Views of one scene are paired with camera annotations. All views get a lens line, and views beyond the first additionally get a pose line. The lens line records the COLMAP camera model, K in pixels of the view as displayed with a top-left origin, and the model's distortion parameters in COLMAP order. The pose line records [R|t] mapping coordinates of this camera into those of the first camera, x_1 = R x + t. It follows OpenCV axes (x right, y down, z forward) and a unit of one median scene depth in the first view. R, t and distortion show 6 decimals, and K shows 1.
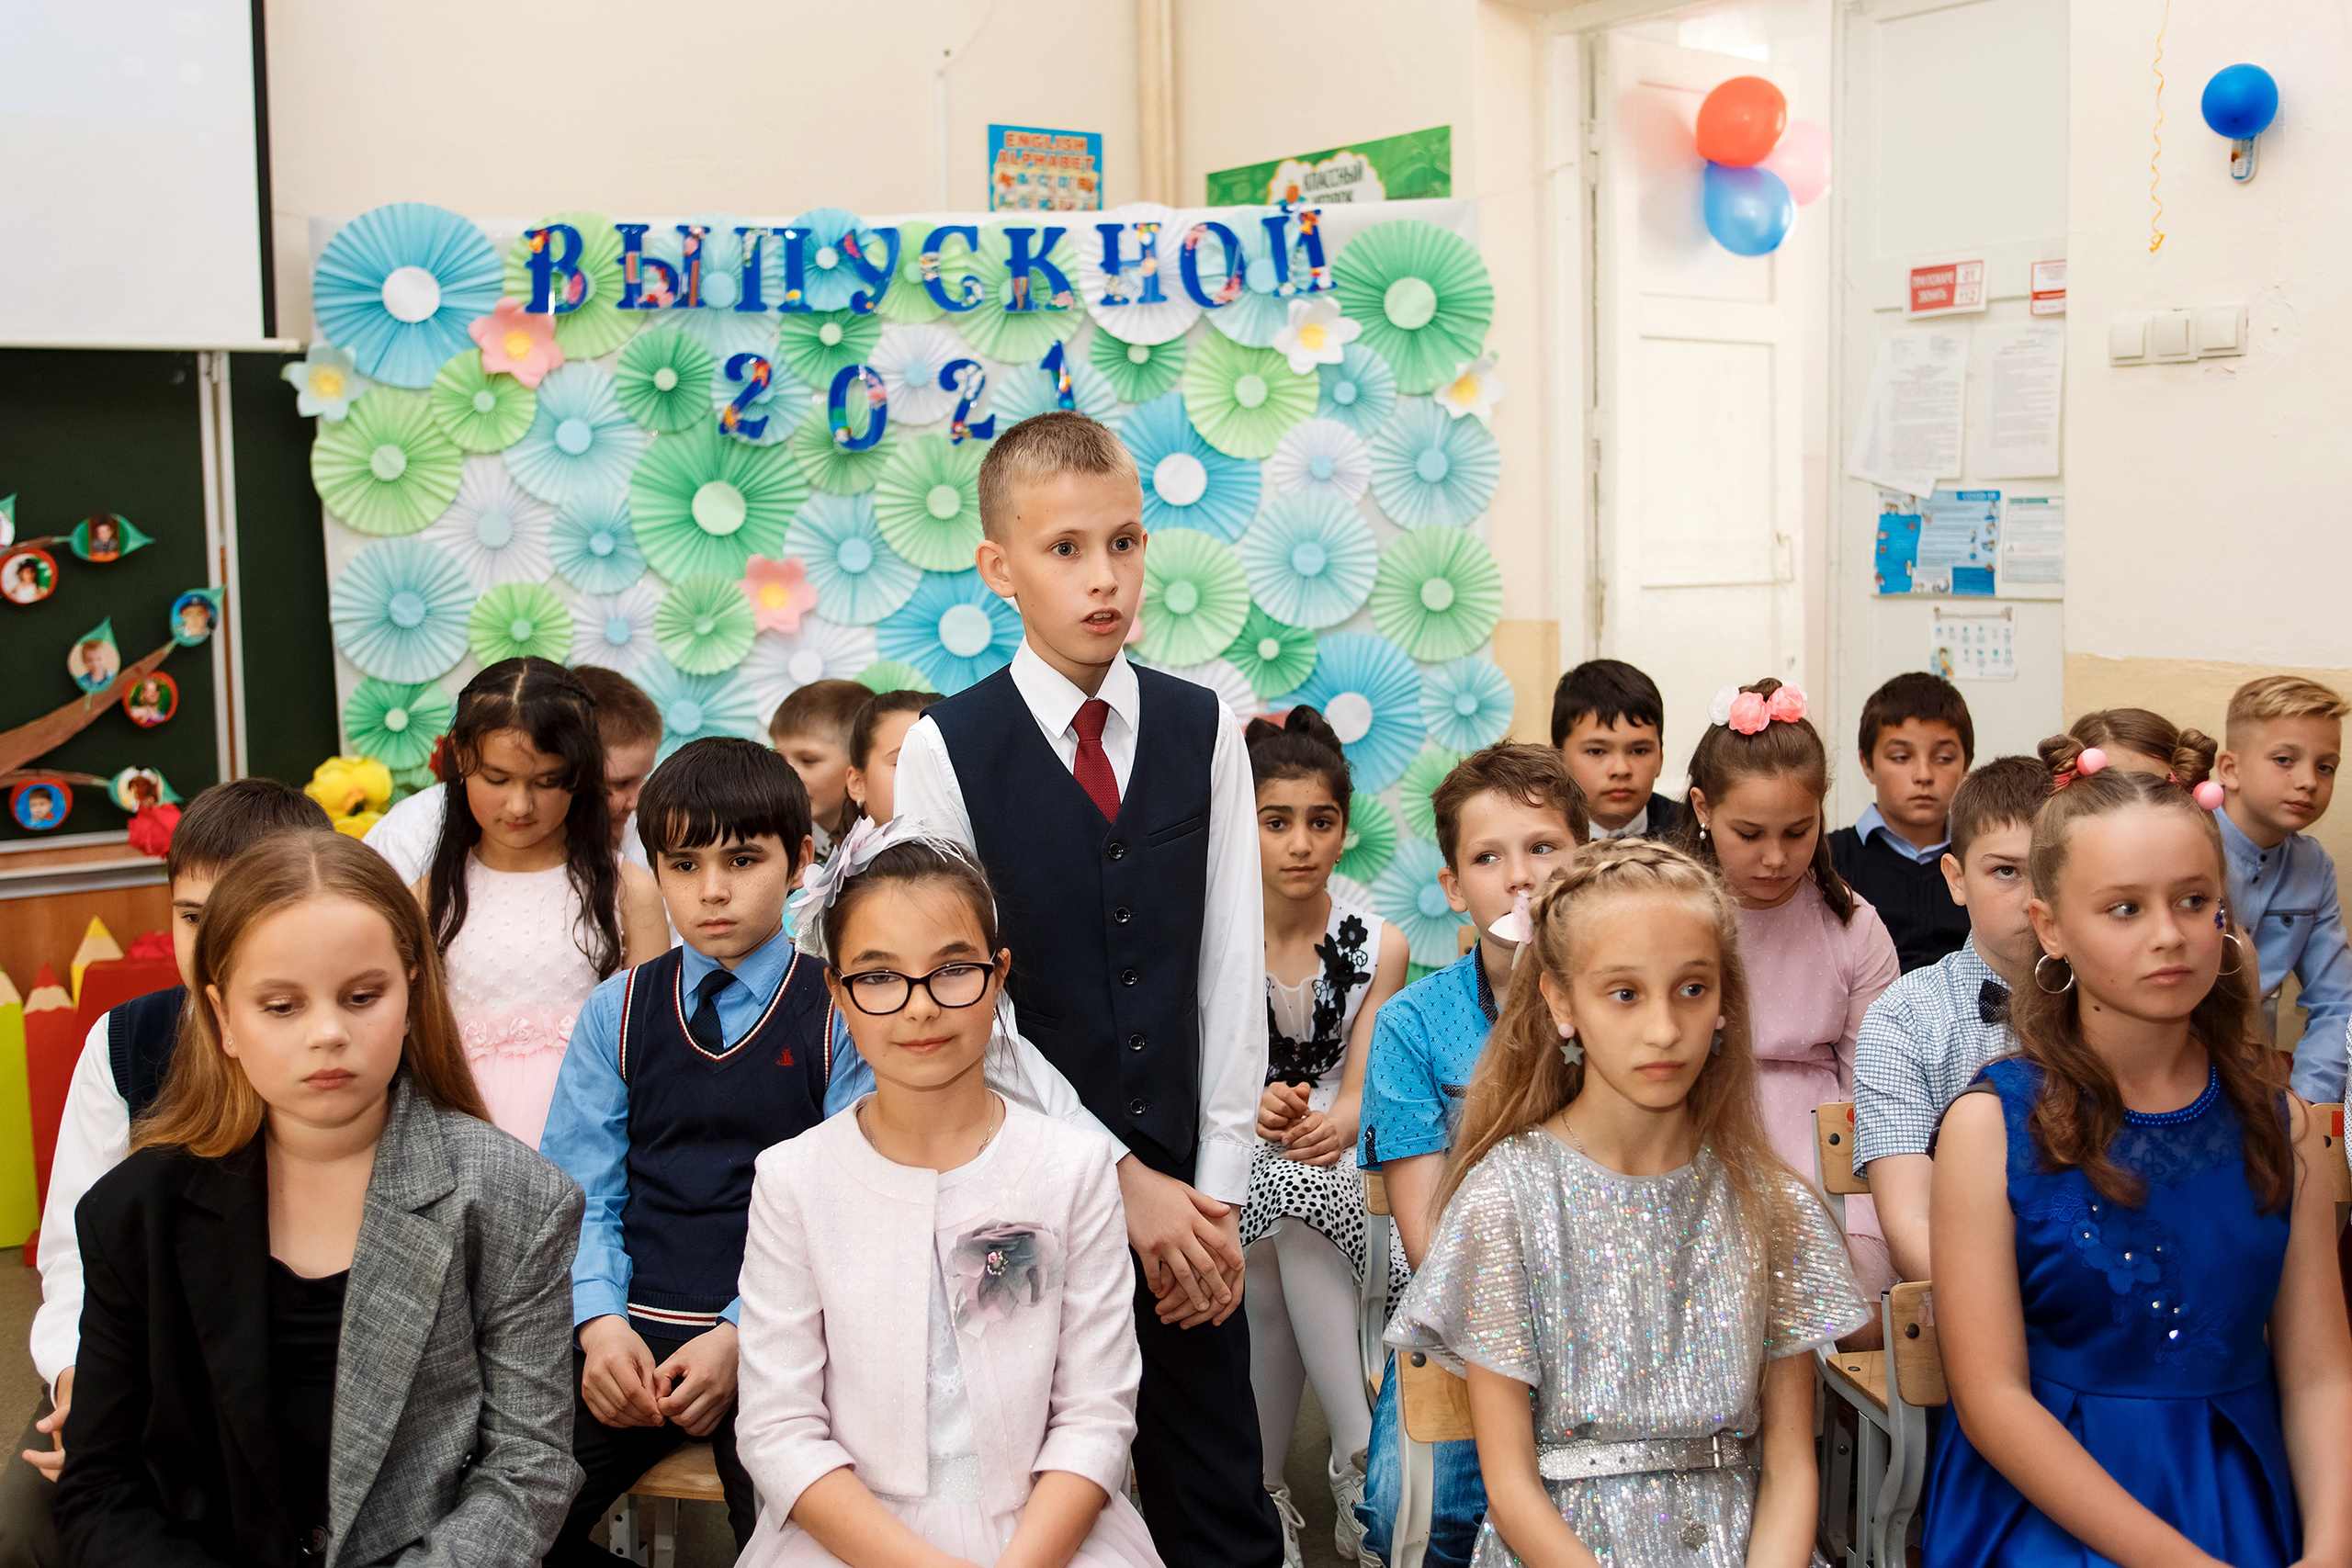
lens RADIAL K [[2619.8, 0, 1127.7], [0, 2619.8, 737.3], [0, 0, 1]] dist [-0.036873, 0.000000]
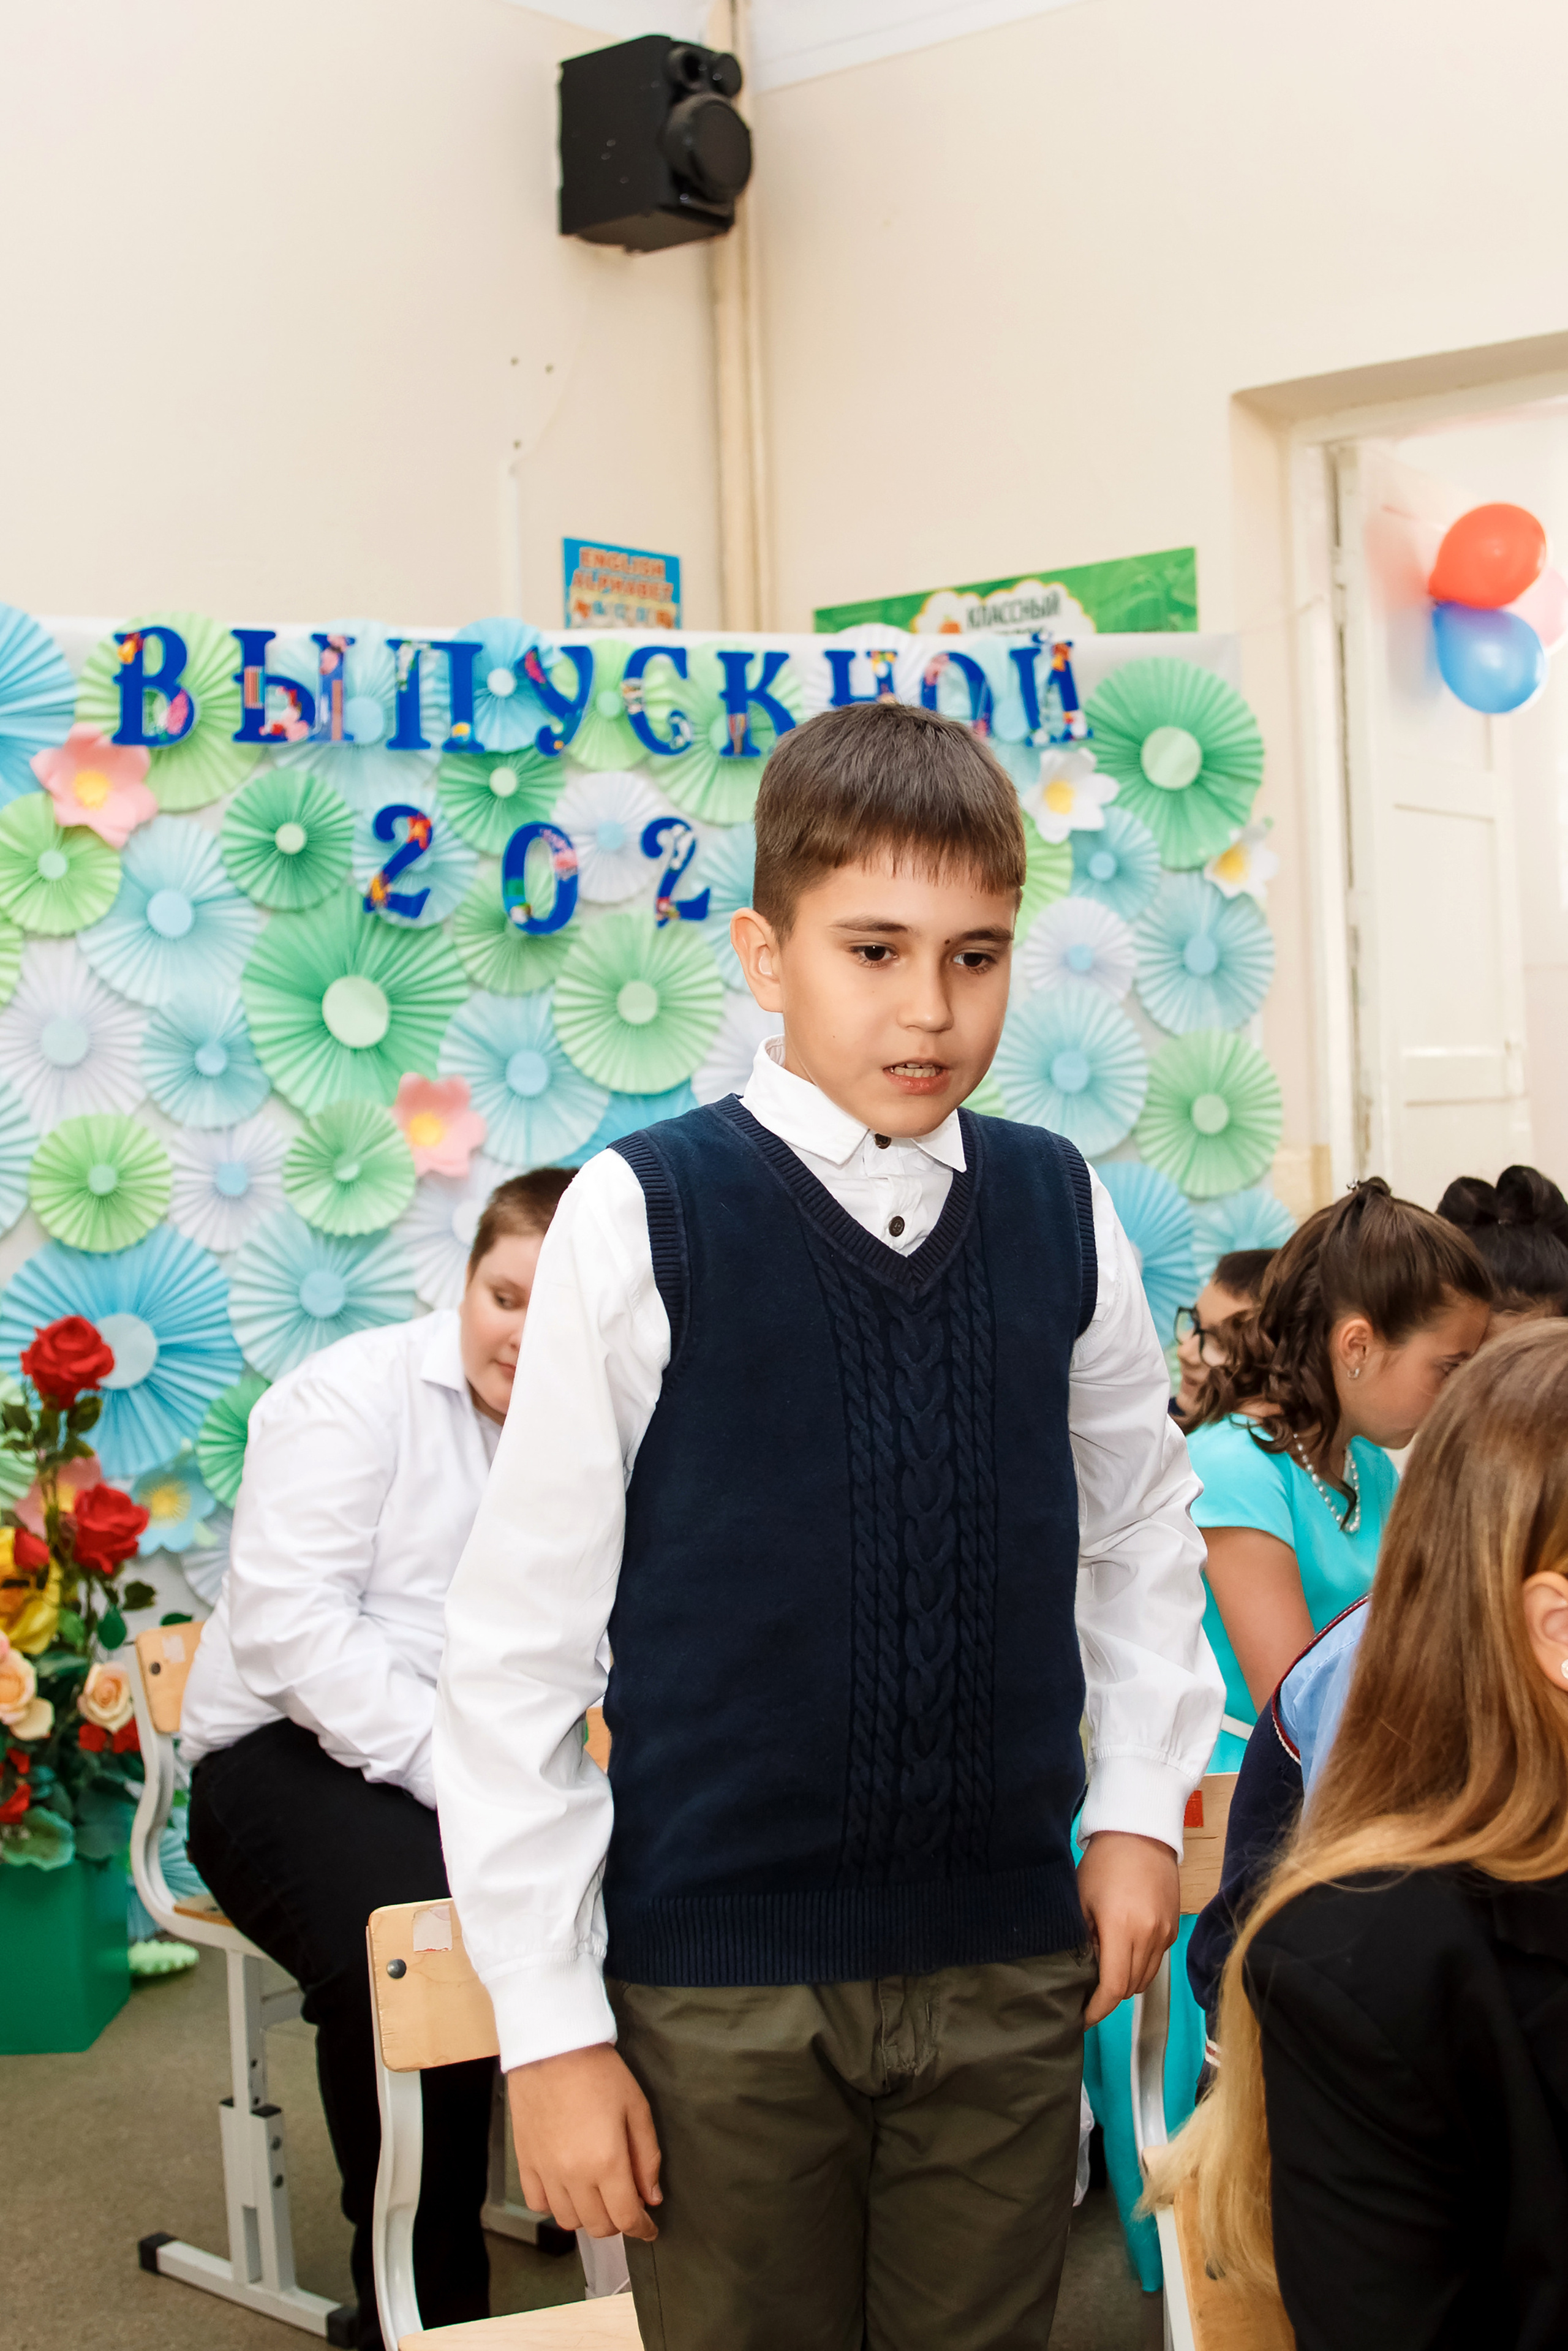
lens RADIAL K [[3017.7, 0, 839.9], [0, 3017.7, 1058.4], [0, 0, 1]] dist [-0.019444, 0.000000]
pose [[0.959564, -0.013753, 0.281155, -0.266846], [0.041876, 0.994666, -0.094263, 0.011990], [-0.278359, 0.102225, 0.955022, 0.146246]]
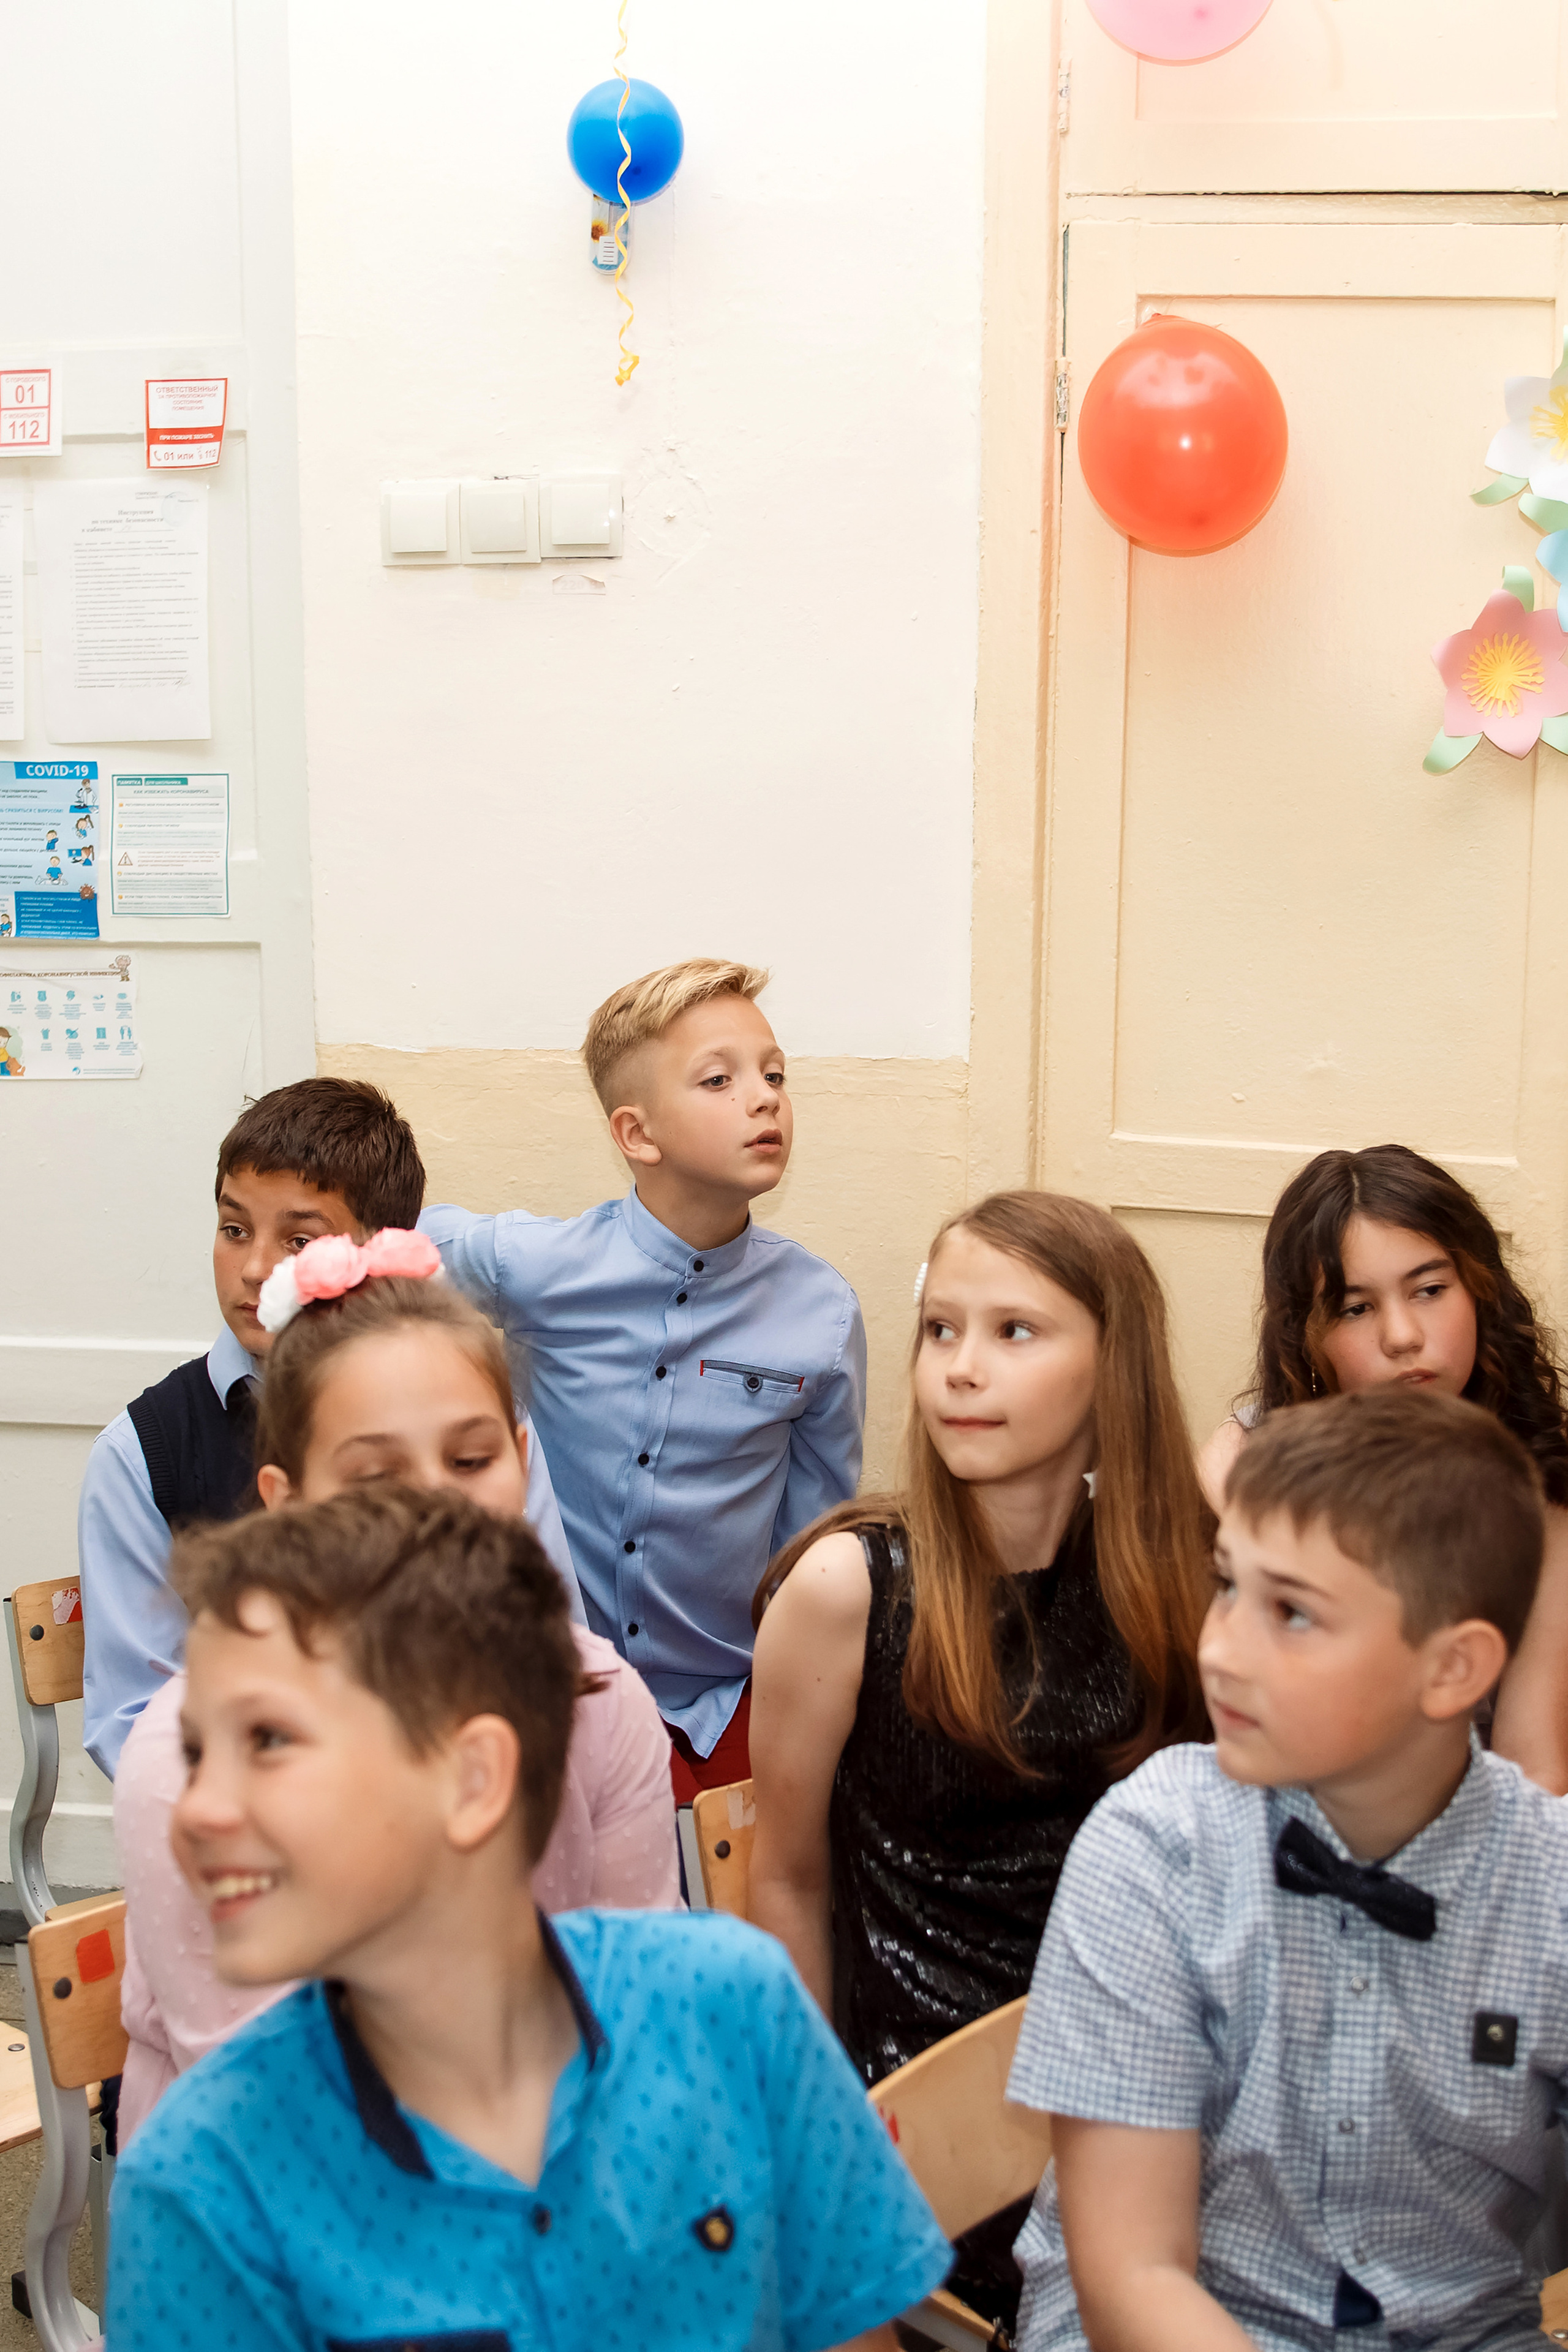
lens RADIAL K [[3490.3, 0, 677.0], [0, 3490.3, 1169.7], [0, 0, 1]] dist [-0.013497, 0.000000]
pose [[0.727795, -0.092056, 0.679588, -0.109501], [0.056699, 0.995634, 0.074146, -0.048956], [-0.683447, -0.015431, 0.729837, 0.298152]]
